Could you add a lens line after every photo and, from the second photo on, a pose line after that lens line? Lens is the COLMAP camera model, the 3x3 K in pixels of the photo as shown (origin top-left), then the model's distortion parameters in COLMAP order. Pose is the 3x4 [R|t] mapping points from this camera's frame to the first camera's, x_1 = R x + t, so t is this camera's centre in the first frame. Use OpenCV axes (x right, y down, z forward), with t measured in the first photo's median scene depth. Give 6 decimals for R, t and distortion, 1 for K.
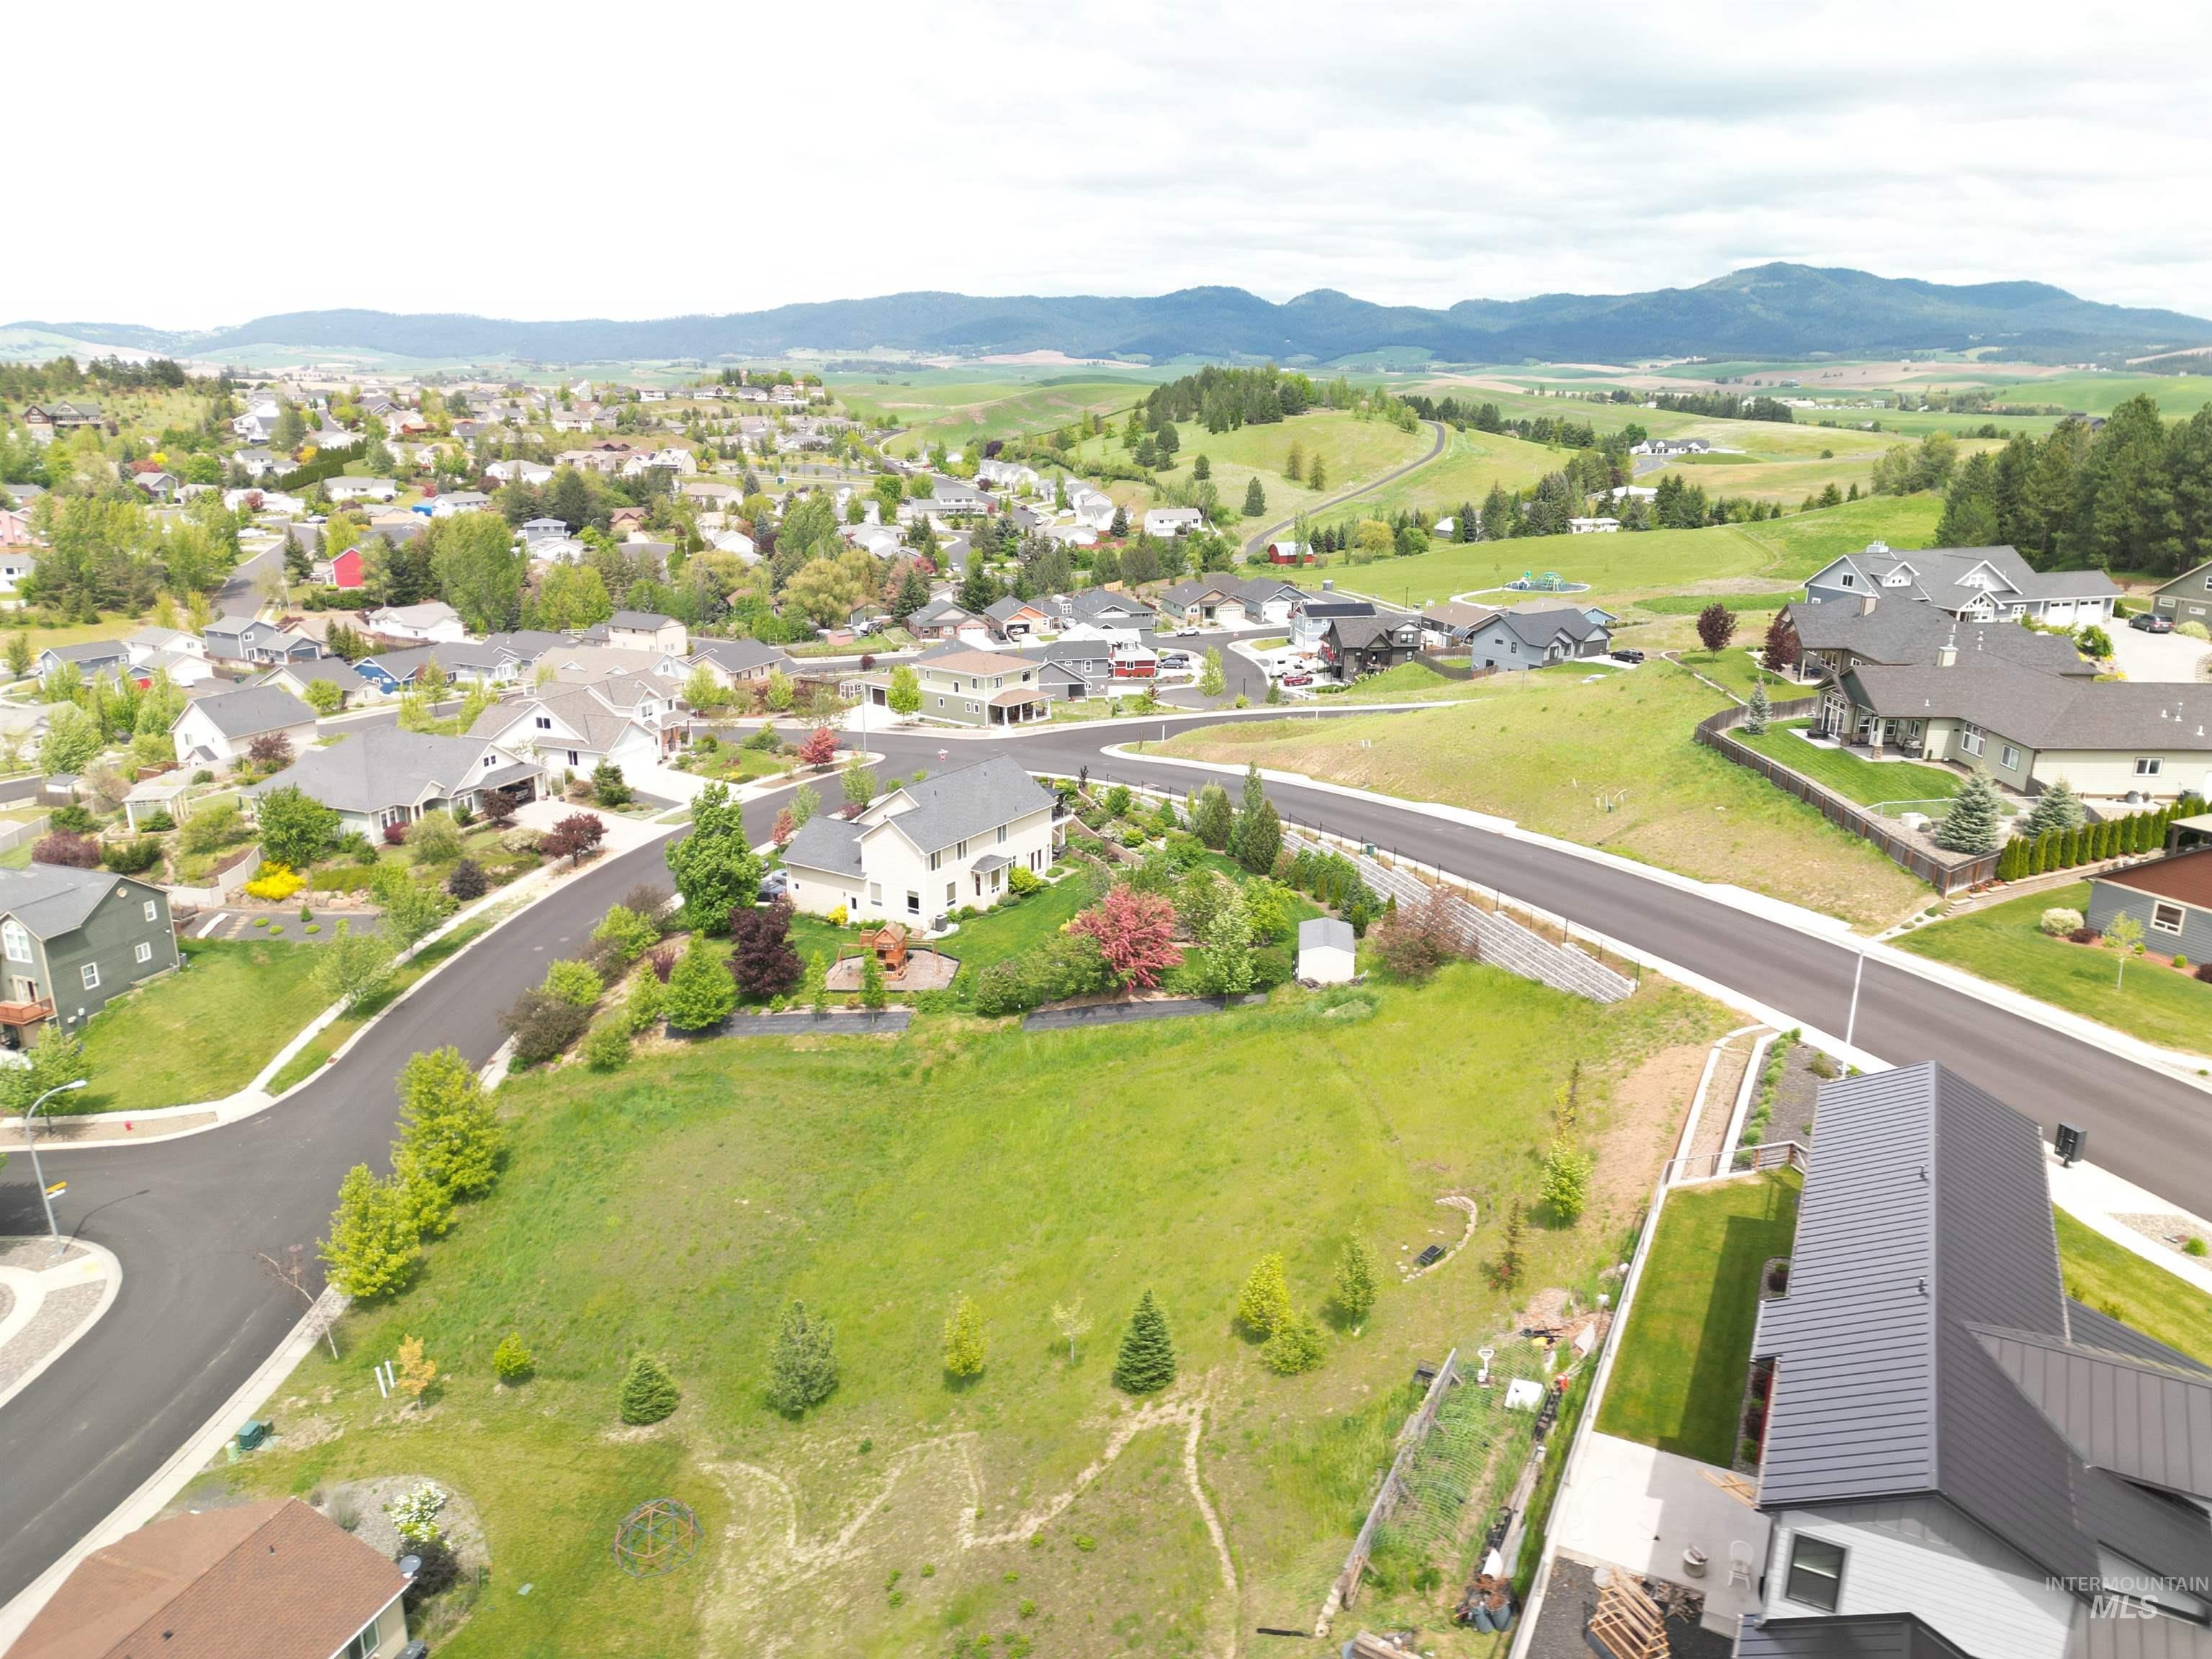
lens RADIAL K [[1534.5, 0, 1108.9], [0, 1534.5, 836.7], [0, 0, 1]] dist [0.078638, -0.072050]
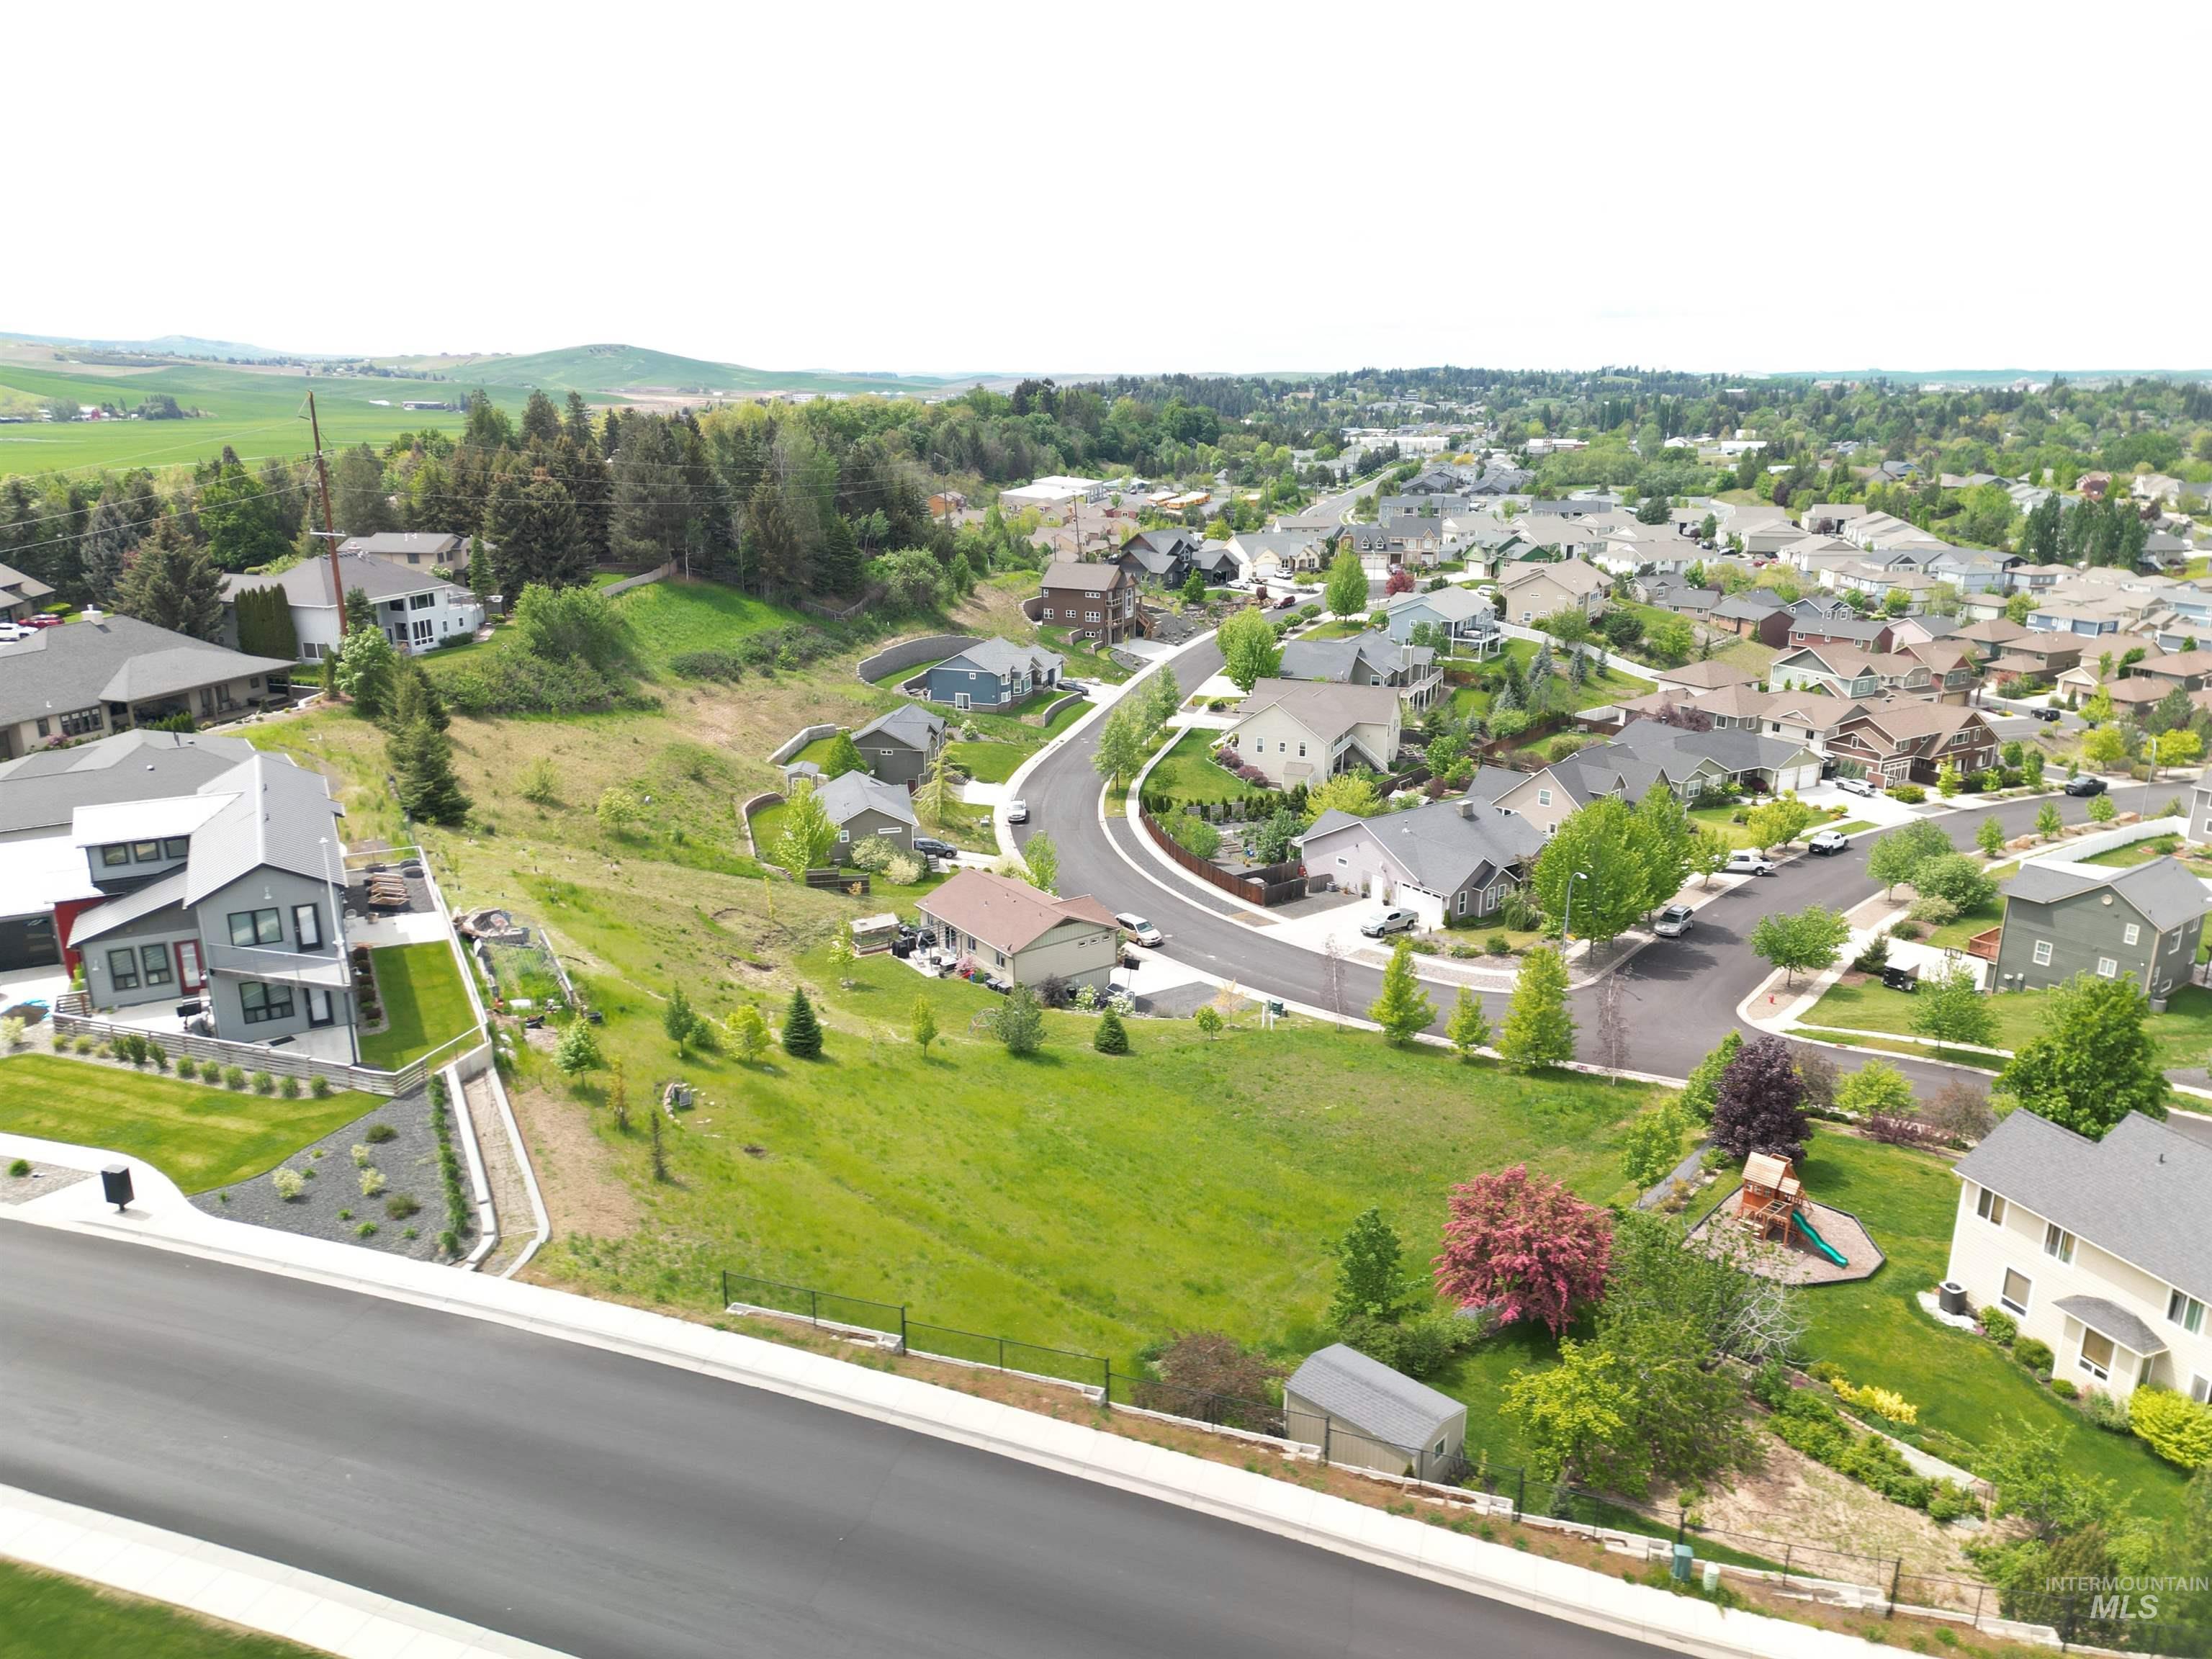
lens RADIAL K [[1534.5, 0, 1108.9], [0, 1534.5, 836.7], [0, 0, 1]] dist [0.078638, -0.072050]
pose [[-0.577852, 0.230332, -0.782965, 0.359873], [-0.237906, 0.870147, 0.431561, -0.198995], [0.780697, 0.435651, -0.448019, 0.674664]]
